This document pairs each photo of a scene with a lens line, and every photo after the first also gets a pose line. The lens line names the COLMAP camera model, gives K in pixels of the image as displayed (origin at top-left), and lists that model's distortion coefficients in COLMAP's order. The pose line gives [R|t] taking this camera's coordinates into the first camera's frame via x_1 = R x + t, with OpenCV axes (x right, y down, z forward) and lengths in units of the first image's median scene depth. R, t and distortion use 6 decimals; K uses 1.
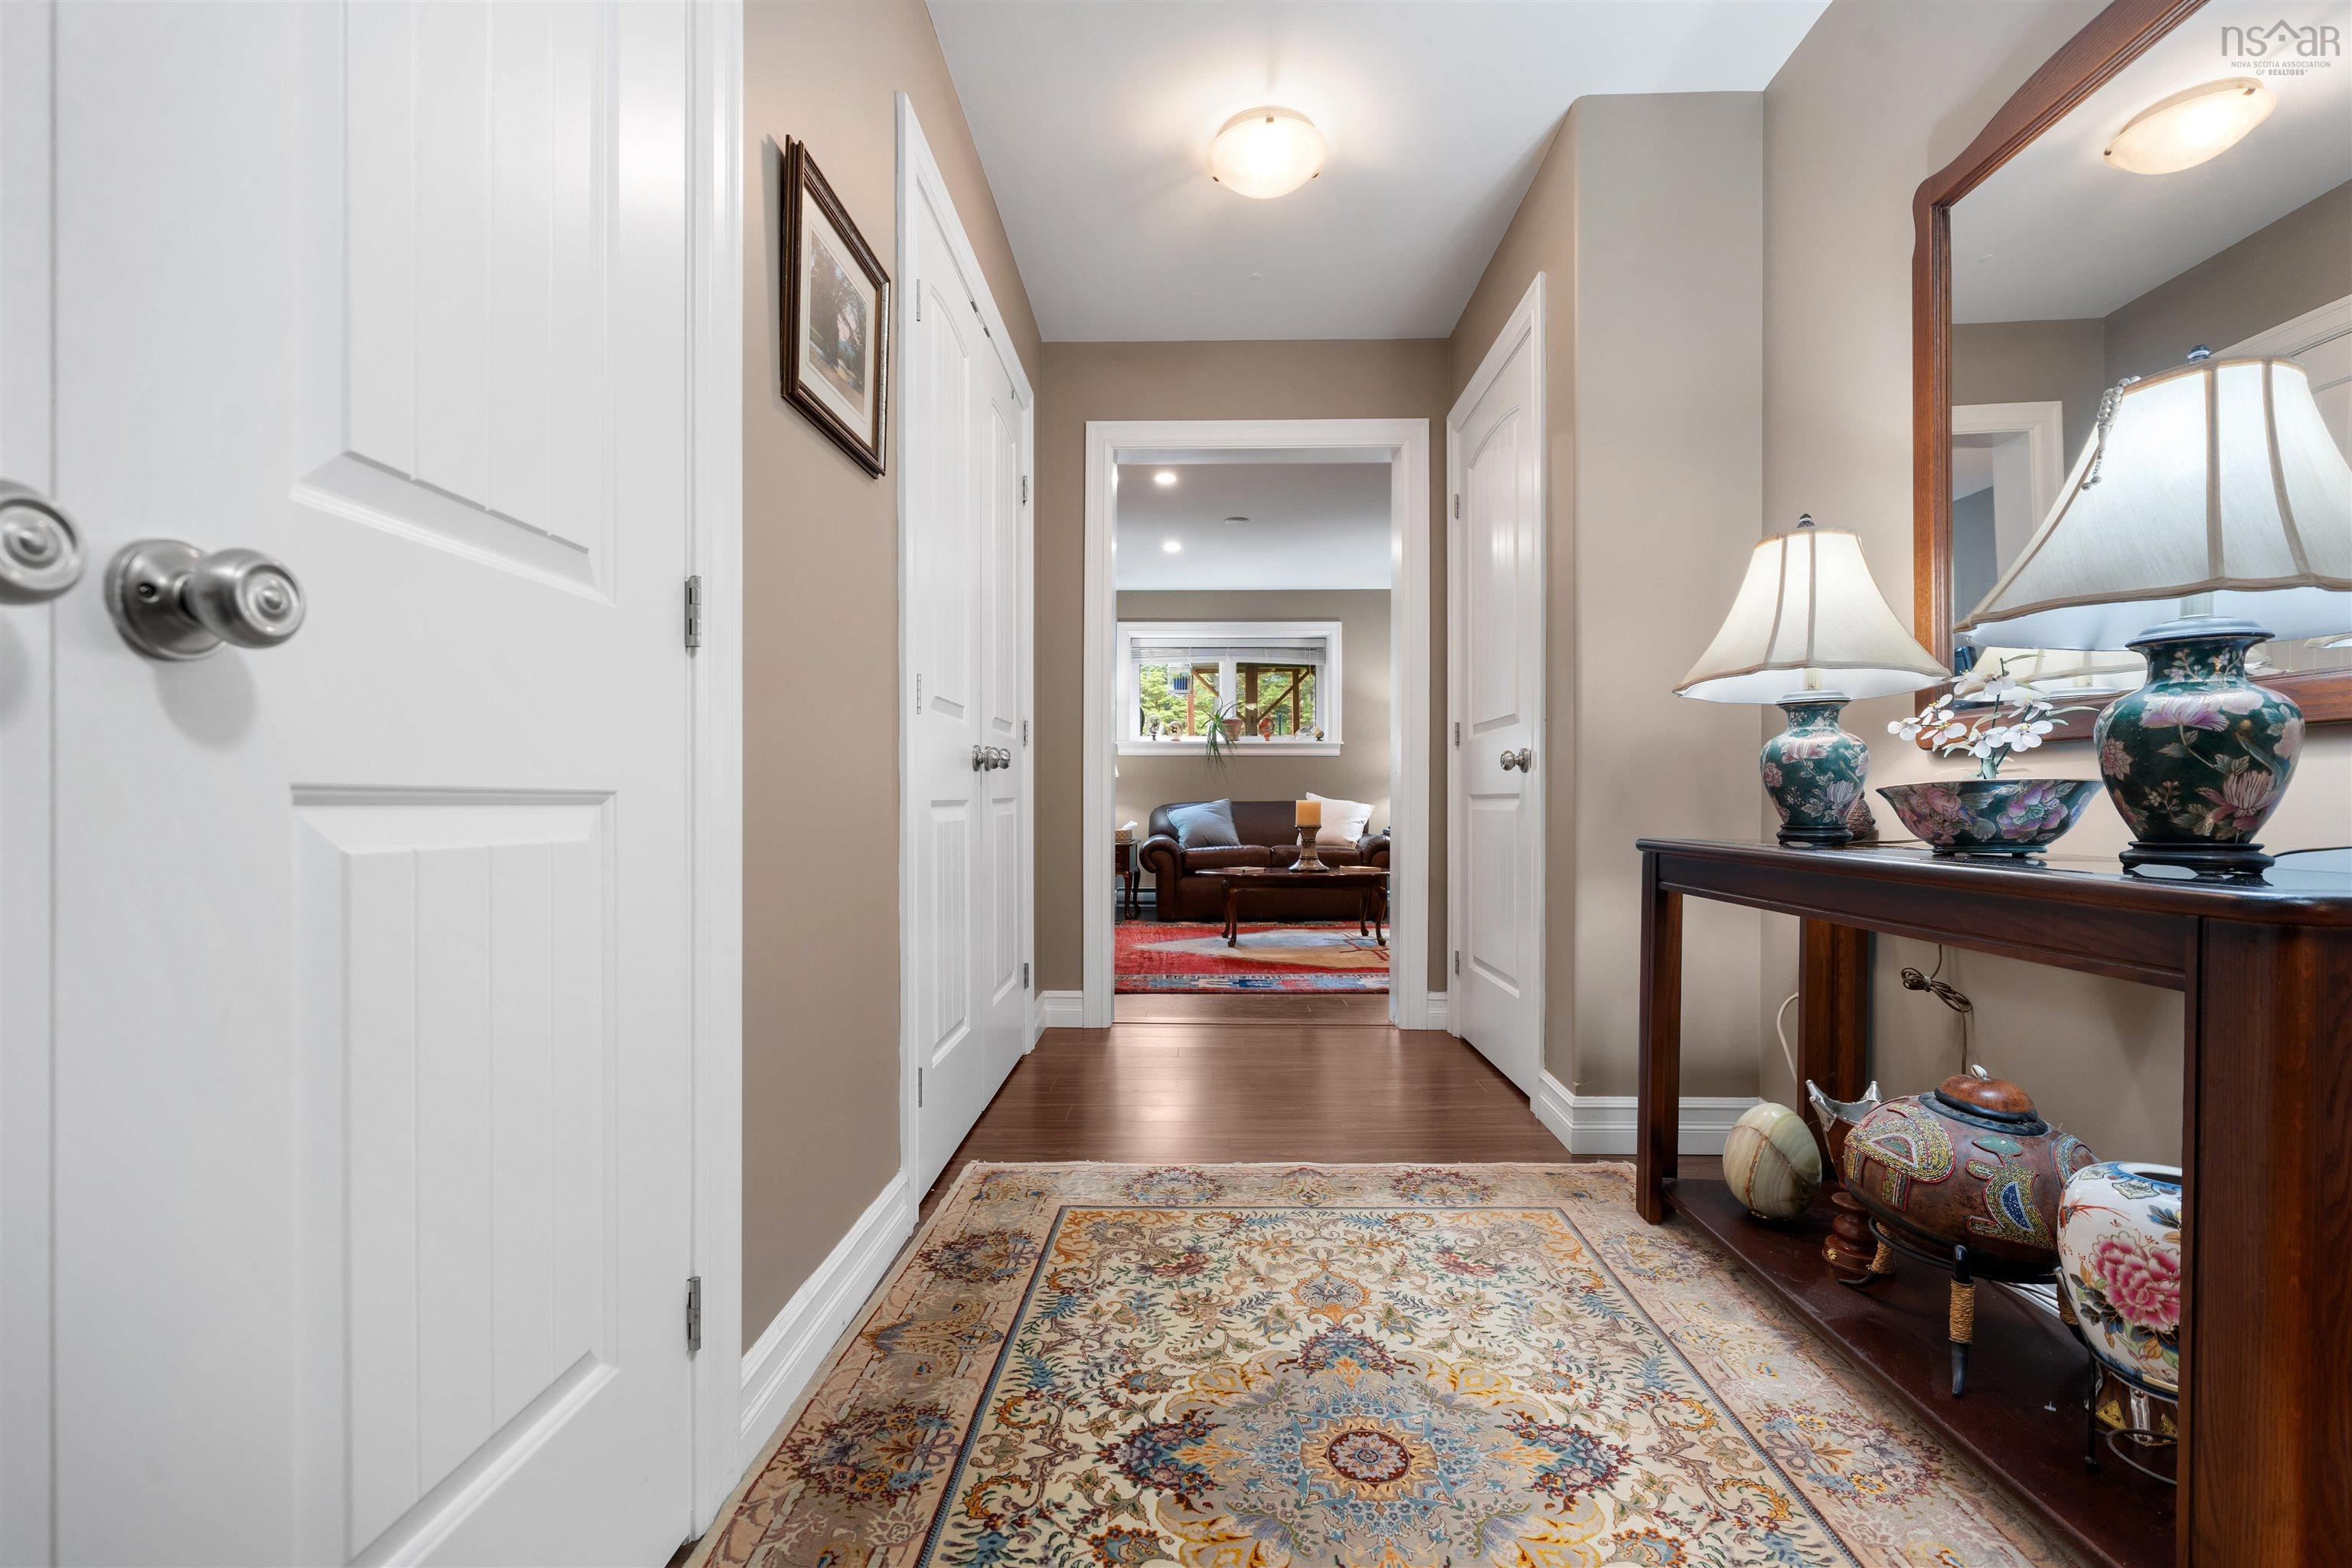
lens RADIAL K [[1007.2, 0, 1187.1], [0, 1007.2, 799.8], [0, 0, 1]] dist [-0.000033, 0.000050]
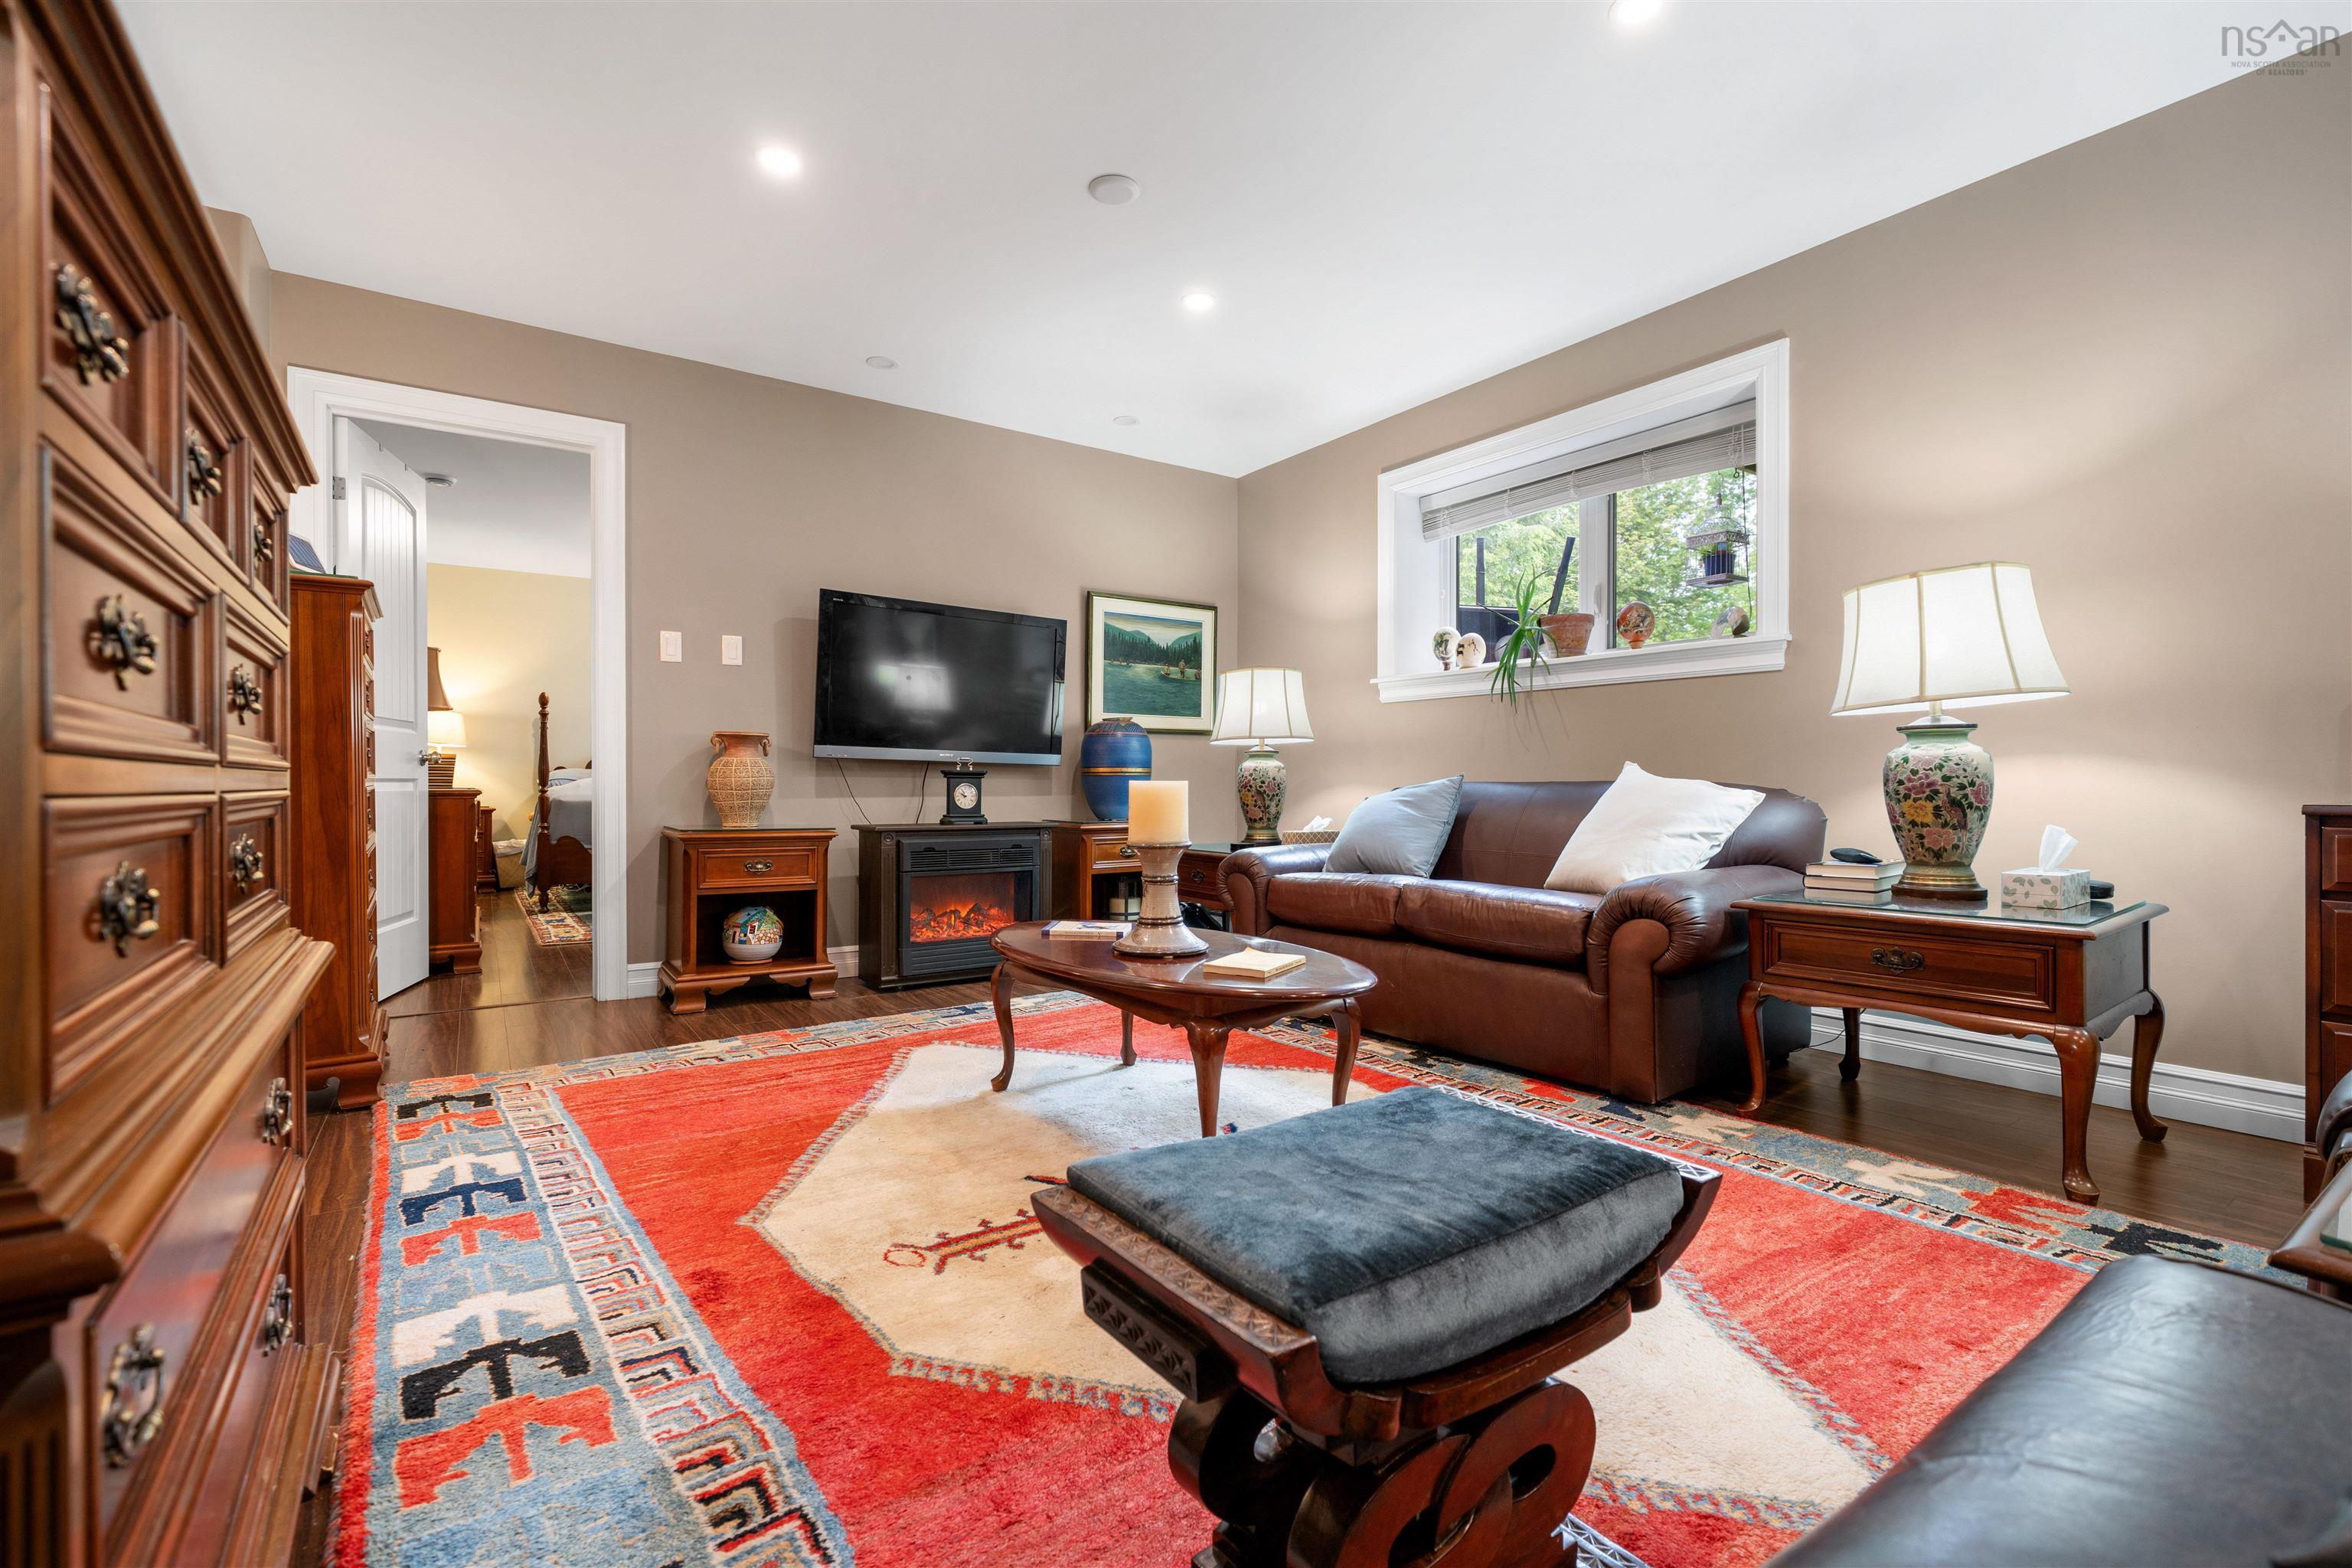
lens RADIAL K [[1007.2, 0, 1187.1], [0, 1007.2, 799.8], [0, 0, 1]] dist [-0.000033, 0.000050]
pose [[0.592722, 0.015640, -0.805255, 0.340855], [-0.000700, 0.999821, 0.018904, 0.000680], [0.805407, -0.010641, 0.592627, 0.571723]]
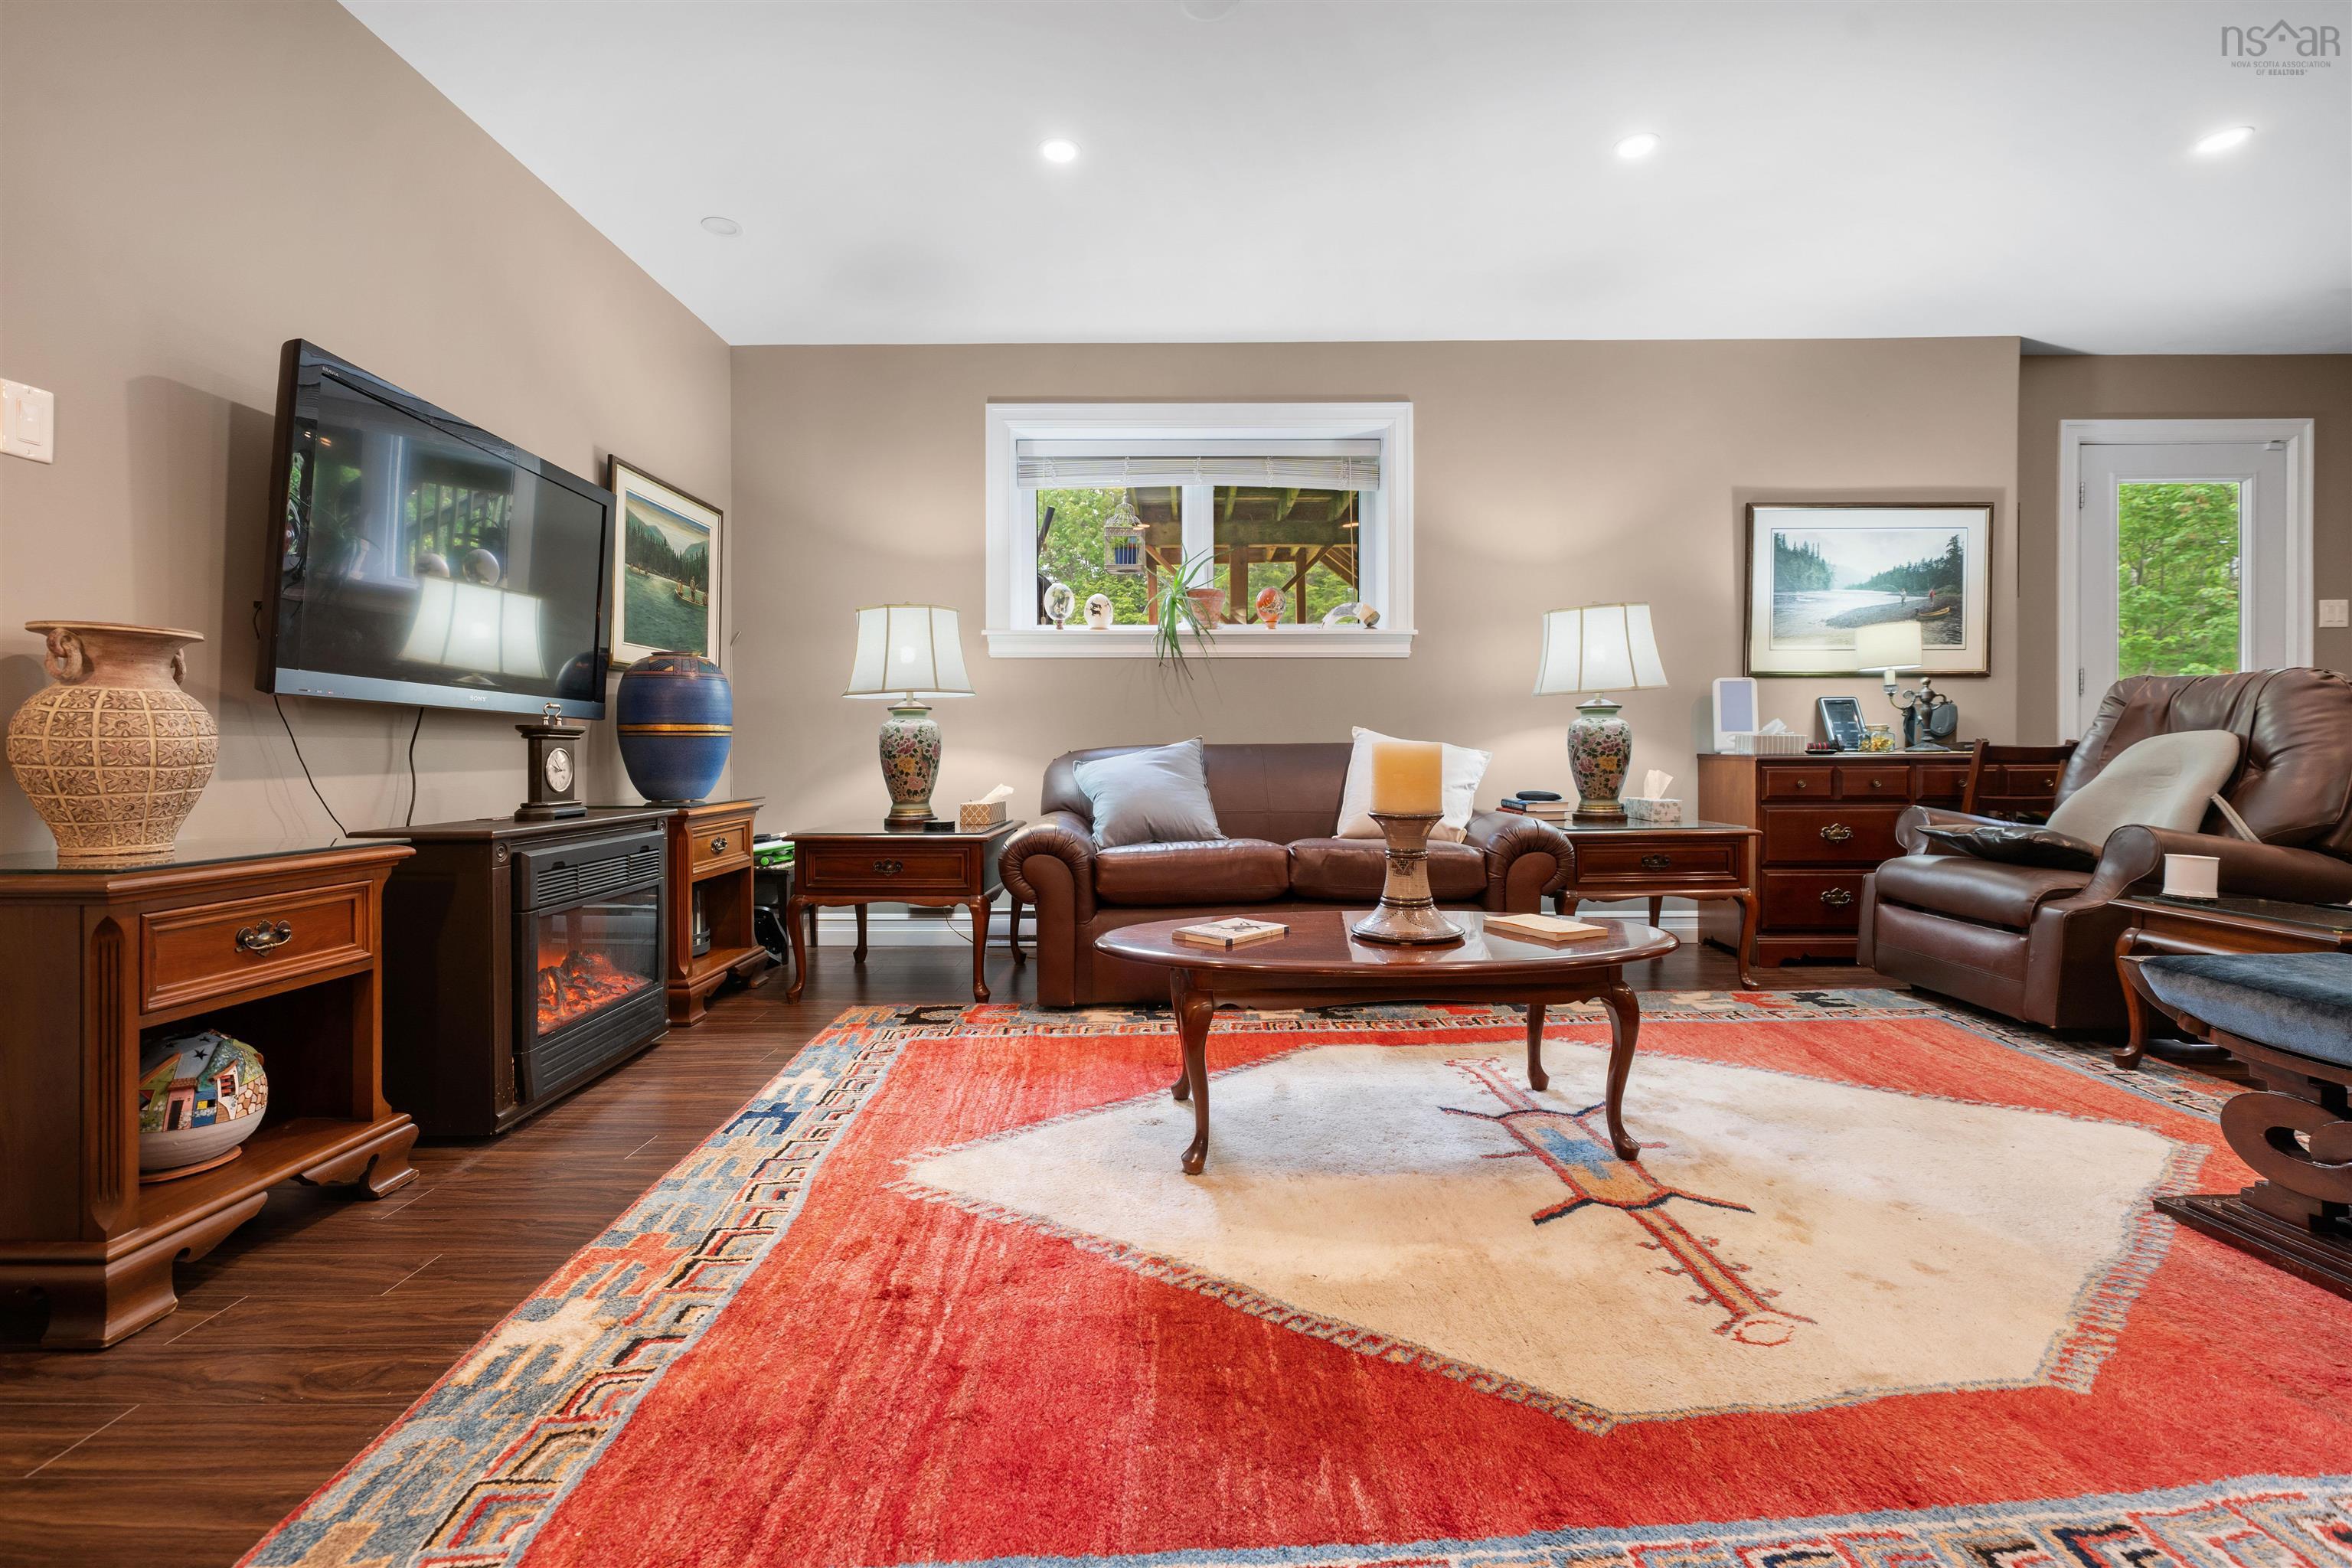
lens RADIAL K [[1009.4, 0, 1178.0], [0, 1009.4, 758.2], [0, 0, 1]] dist [-0.000185, -0.000482]
pose [[0.999889, -0.001290, 0.014828, 0.022375], [0.001078, 0.999897, 0.014295, 0.001051], [-0.014845, -0.014278, 0.999788, 0.476537]]
